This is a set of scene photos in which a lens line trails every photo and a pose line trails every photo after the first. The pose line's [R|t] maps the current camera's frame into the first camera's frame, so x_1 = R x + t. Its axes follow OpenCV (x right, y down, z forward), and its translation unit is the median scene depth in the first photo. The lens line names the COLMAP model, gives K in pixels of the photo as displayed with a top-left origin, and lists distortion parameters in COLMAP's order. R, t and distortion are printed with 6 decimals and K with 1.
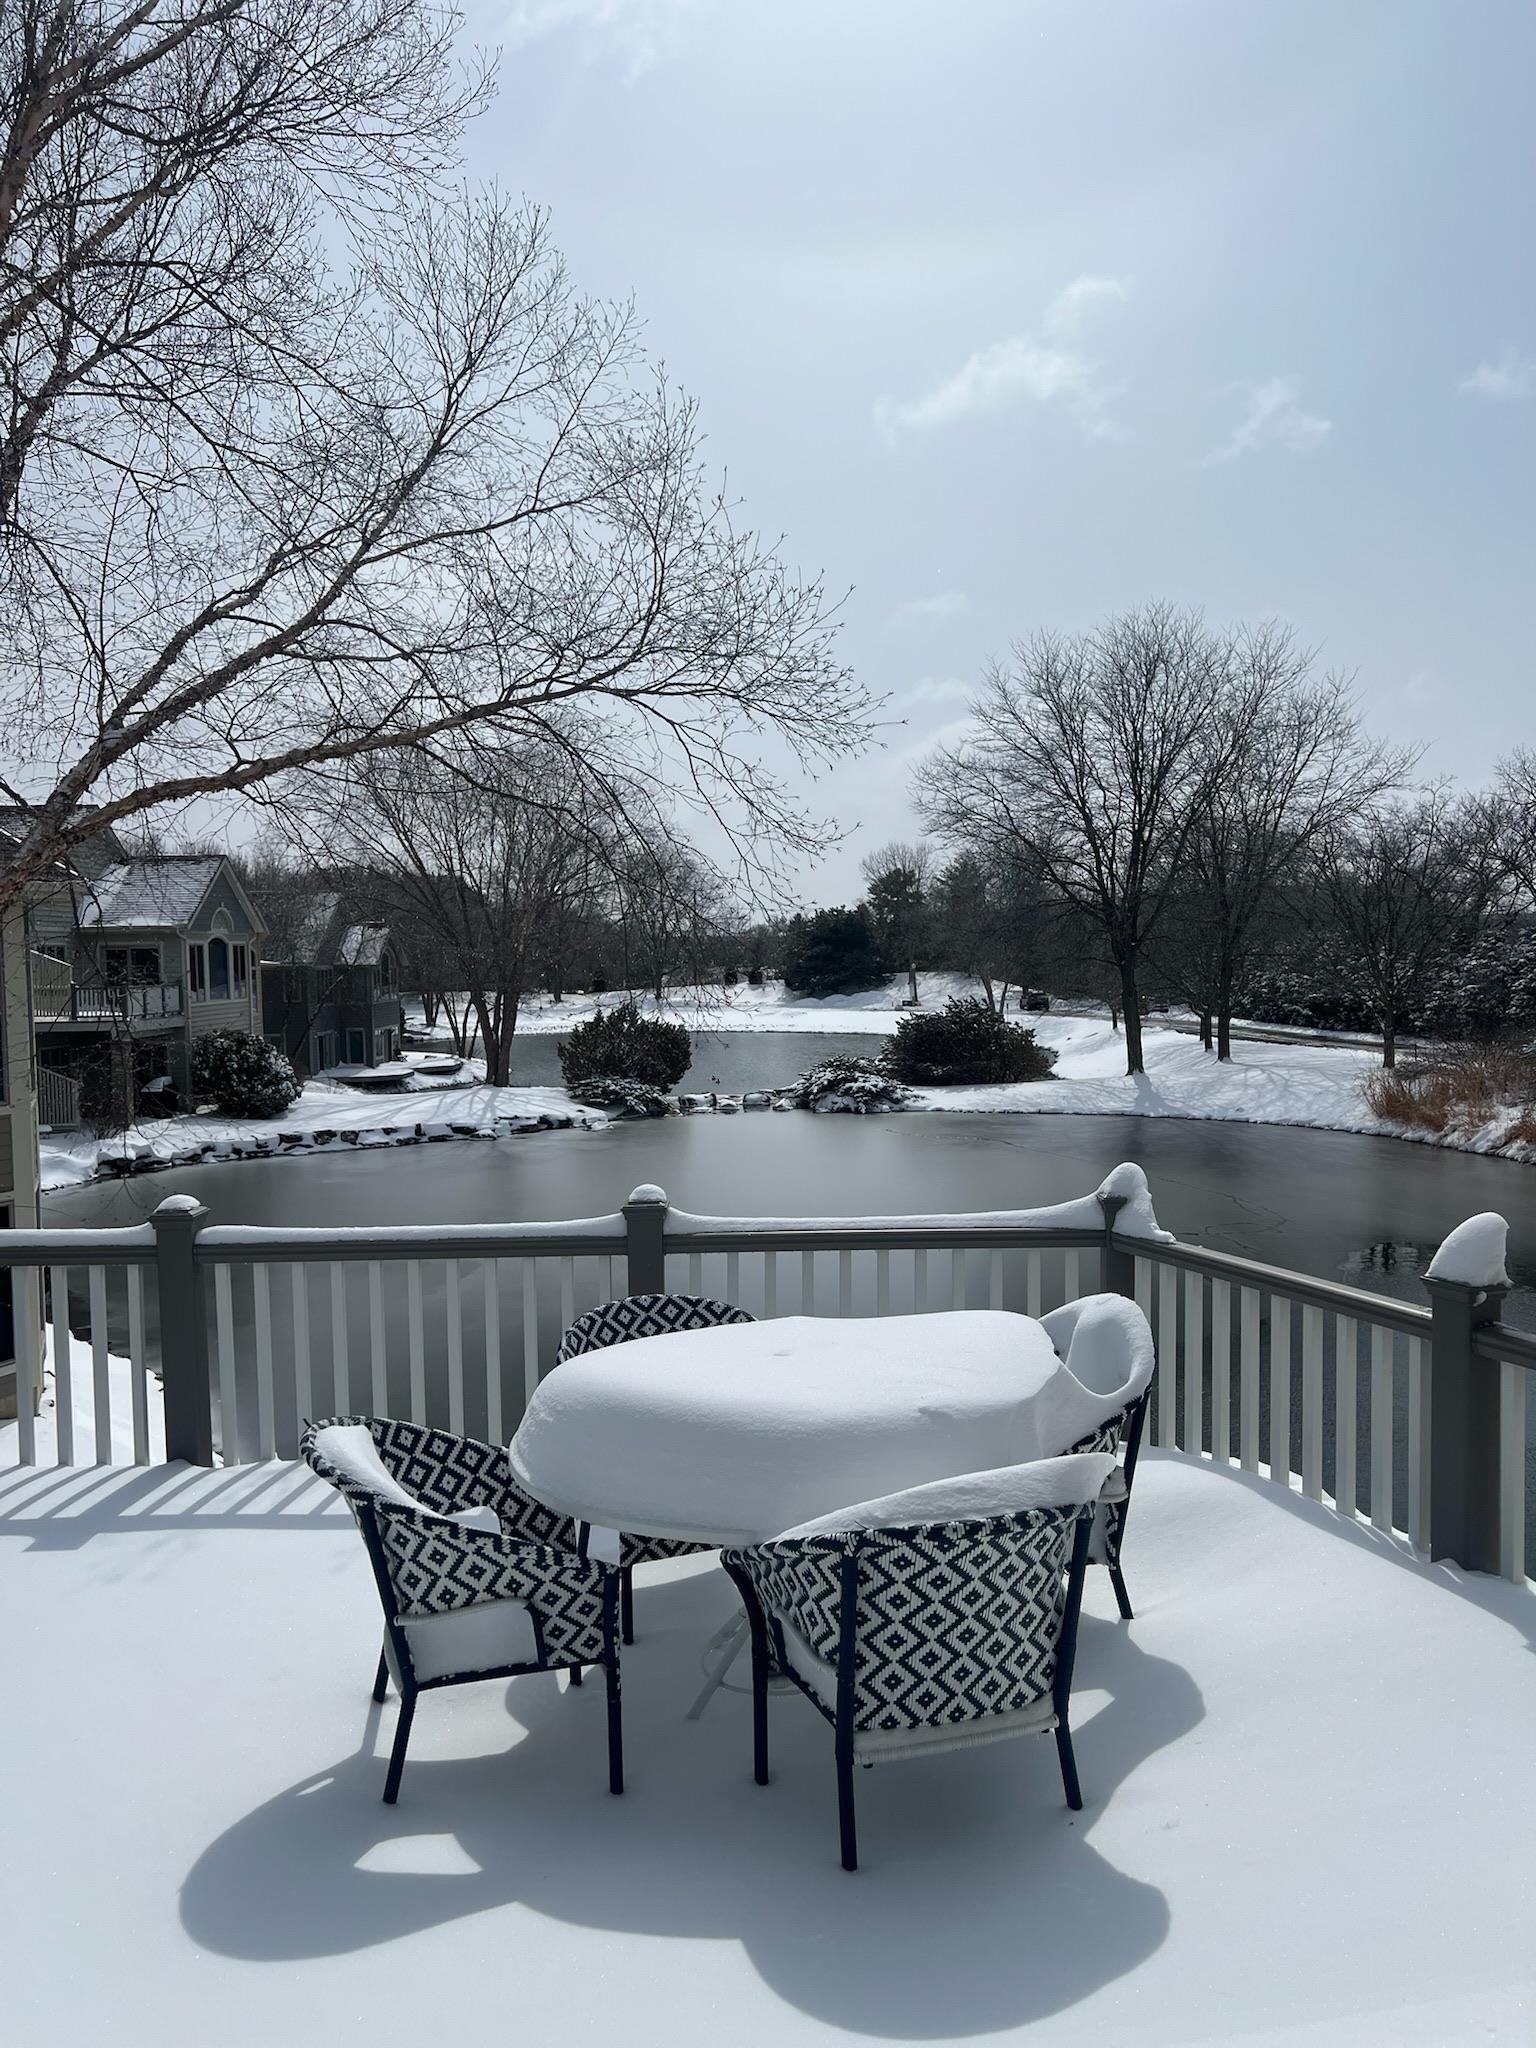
lens RADIAL K [[1536.1, 0, 765.5], [0, 1536.1, 1025.6], [0, 0, 1]] dist [0.076464, -0.108401]
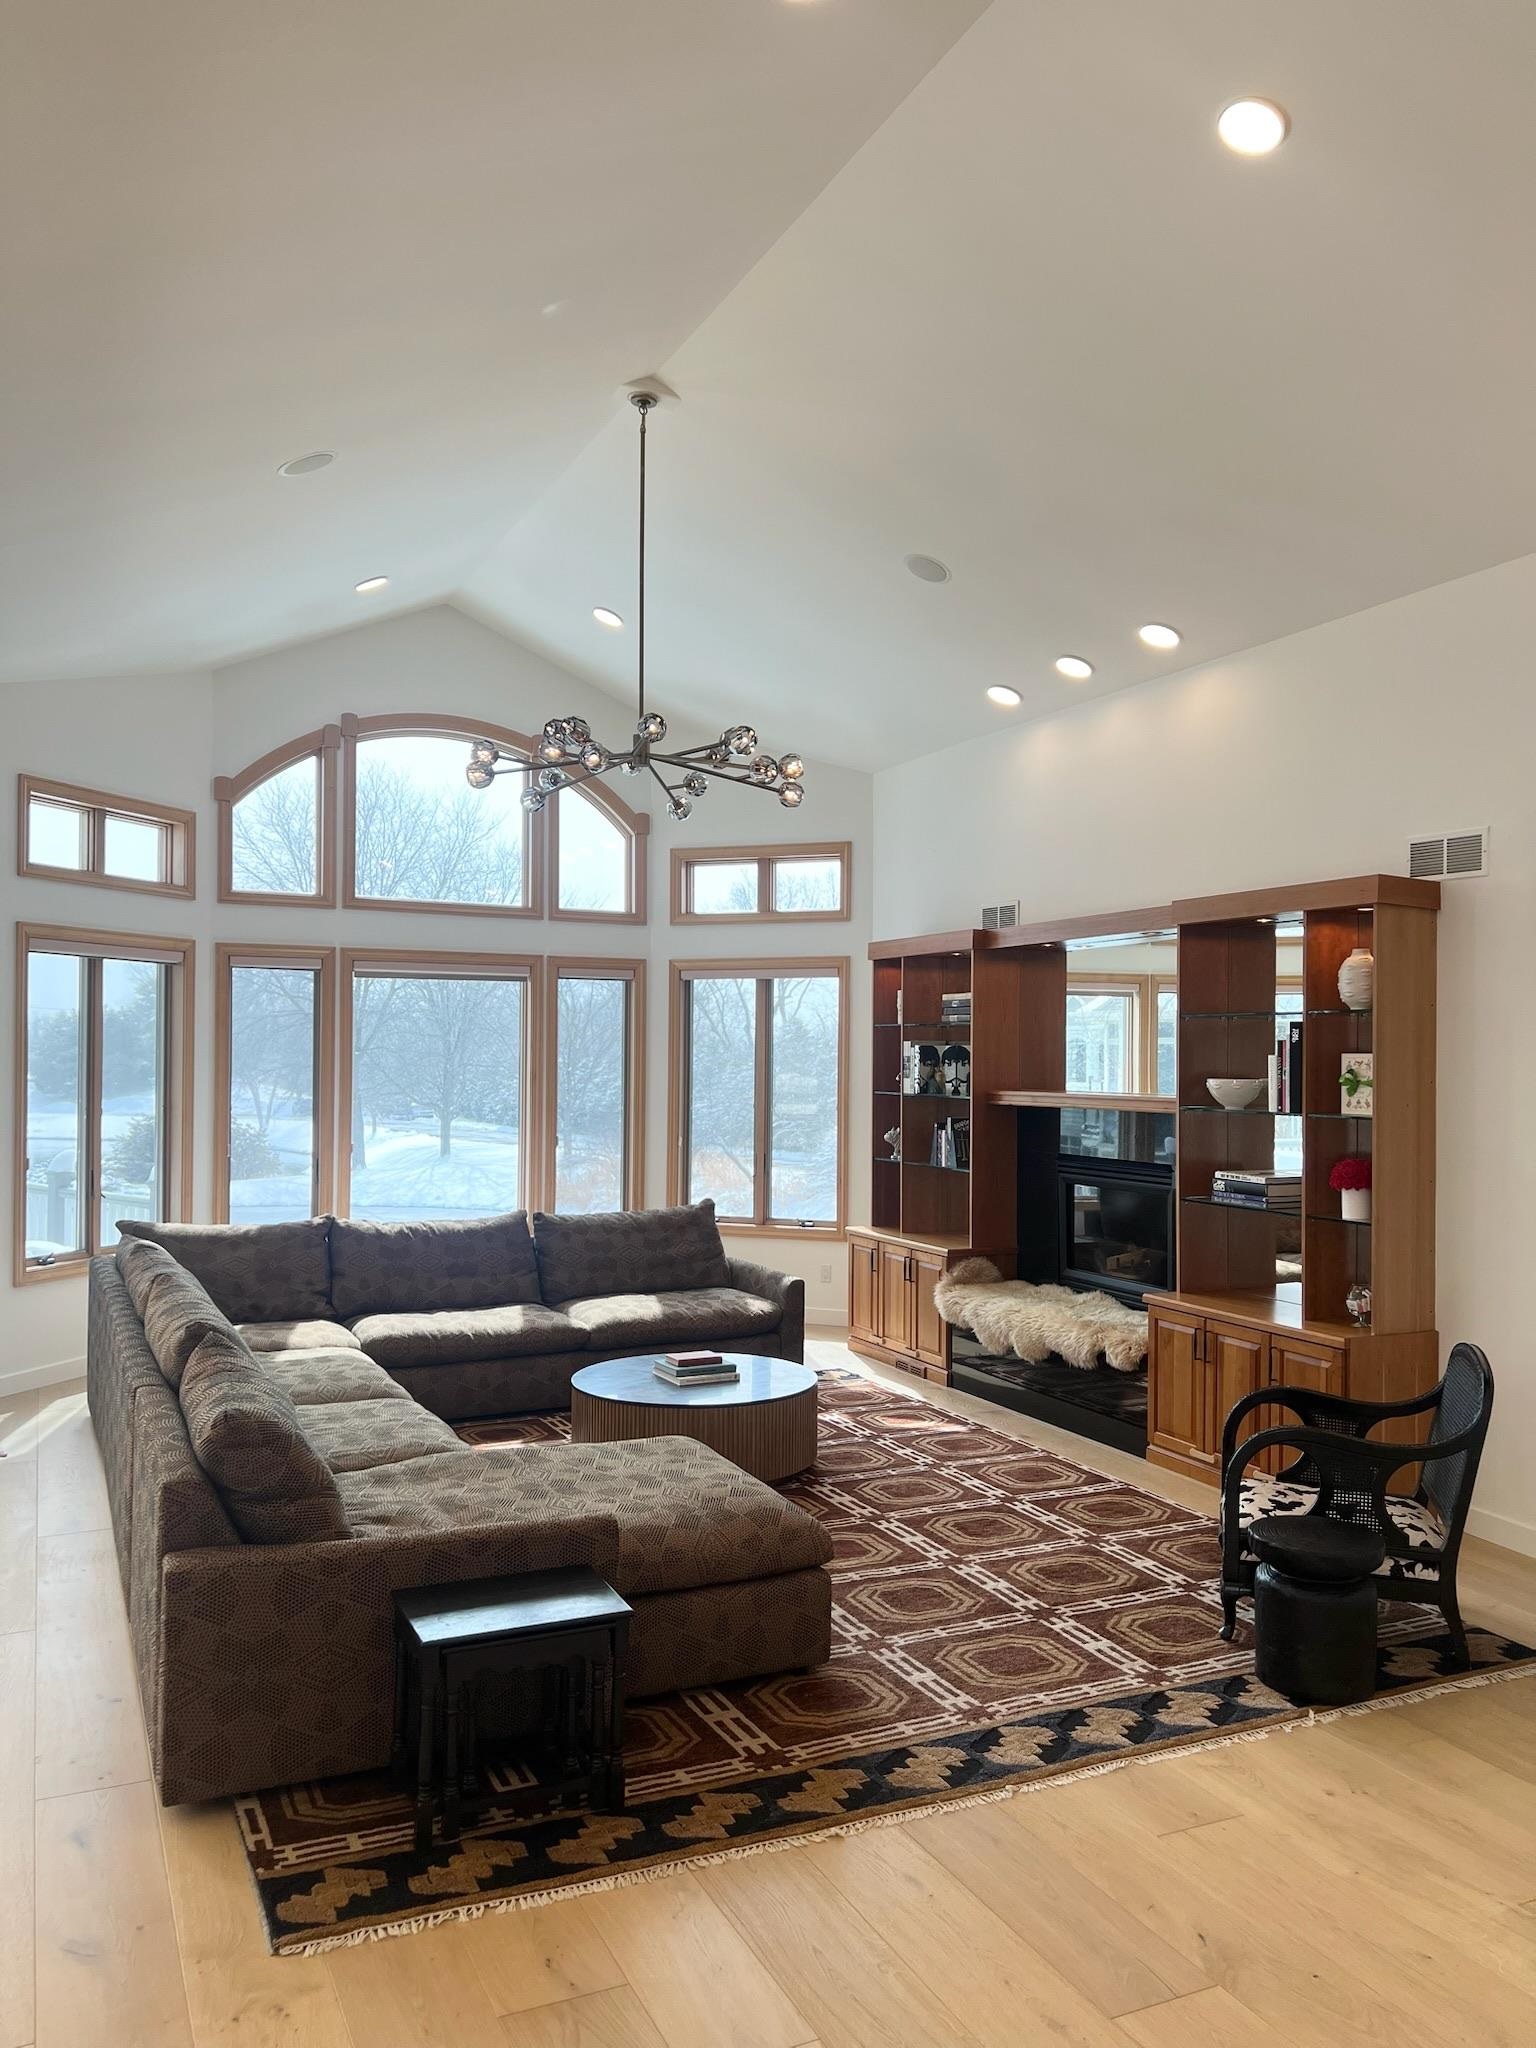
lens RADIAL K [[1536.1, 0, 785.5], [0, 1536.1, 1043.0], [0, 0, 1]] dist [0.076464, -0.108401]
pose [[0.899161, 0.028503, 0.436689, 0.023531], [-0.002547, 0.998201, -0.059910, 0.005322], [-0.437611, 0.052756, 0.897616, -0.123665]]
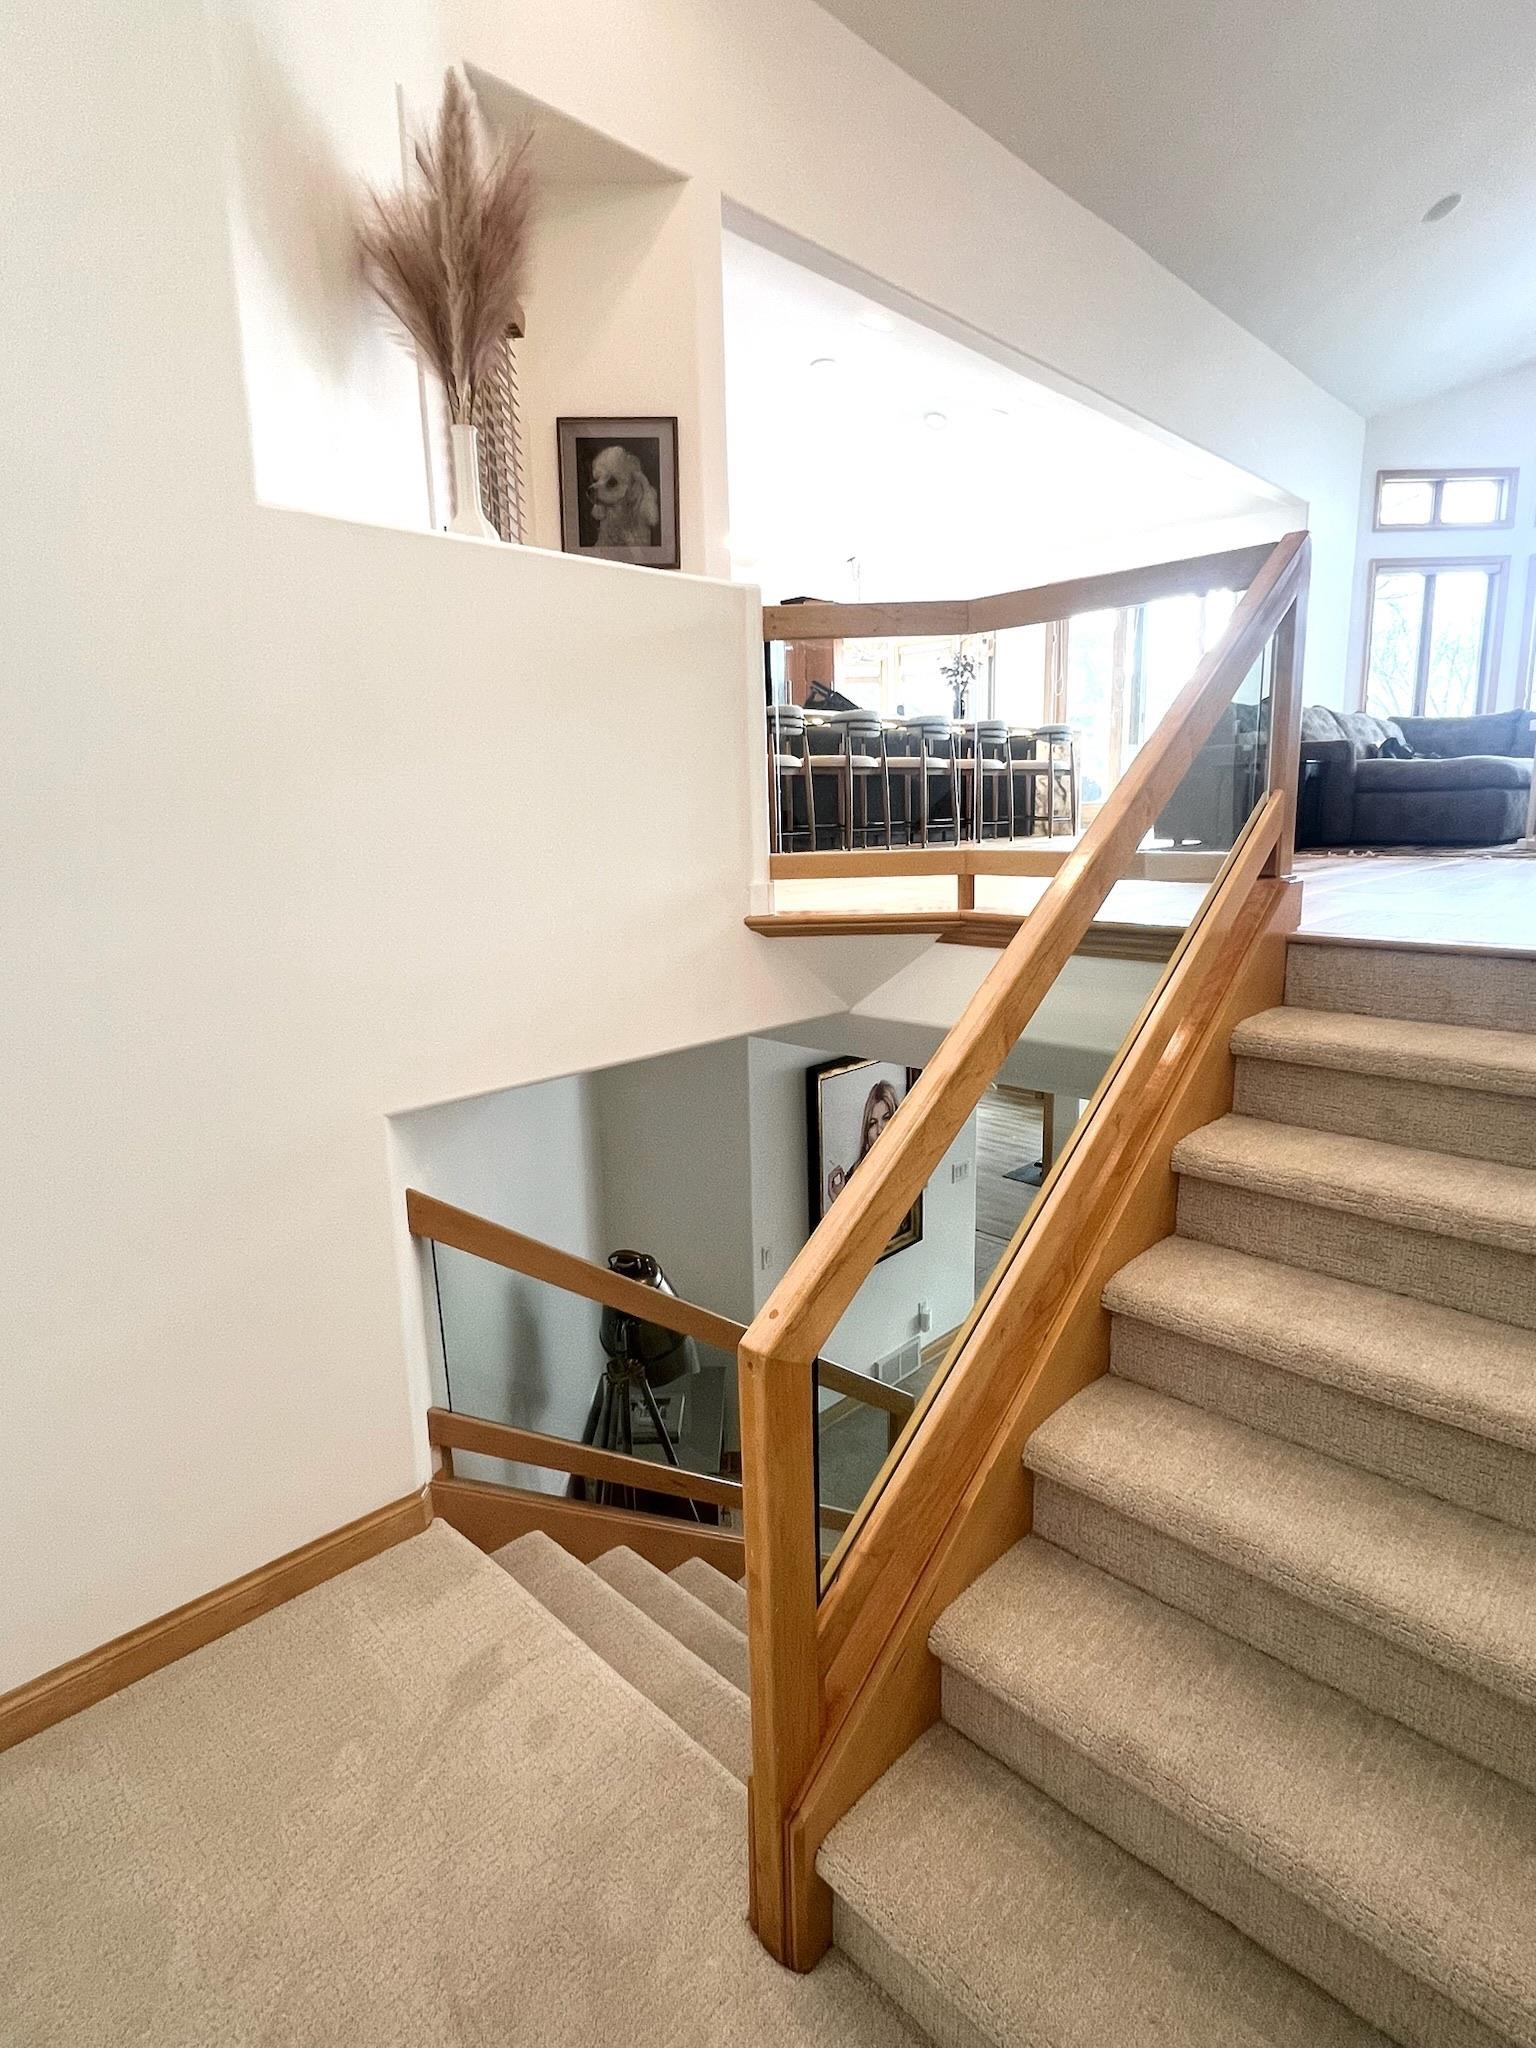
lens RADIAL K [[1062.6, 0, 765.7], [0, 1062.6, 1017.6], [0, 0, 1]] dist [-0.001841, -0.000472]
pose [[0.714801, 0.132548, -0.686652, 0.075293], [-0.019863, 0.985326, 0.169525, 0.030152], [0.699046, -0.107538, 0.706945, -0.163919]]
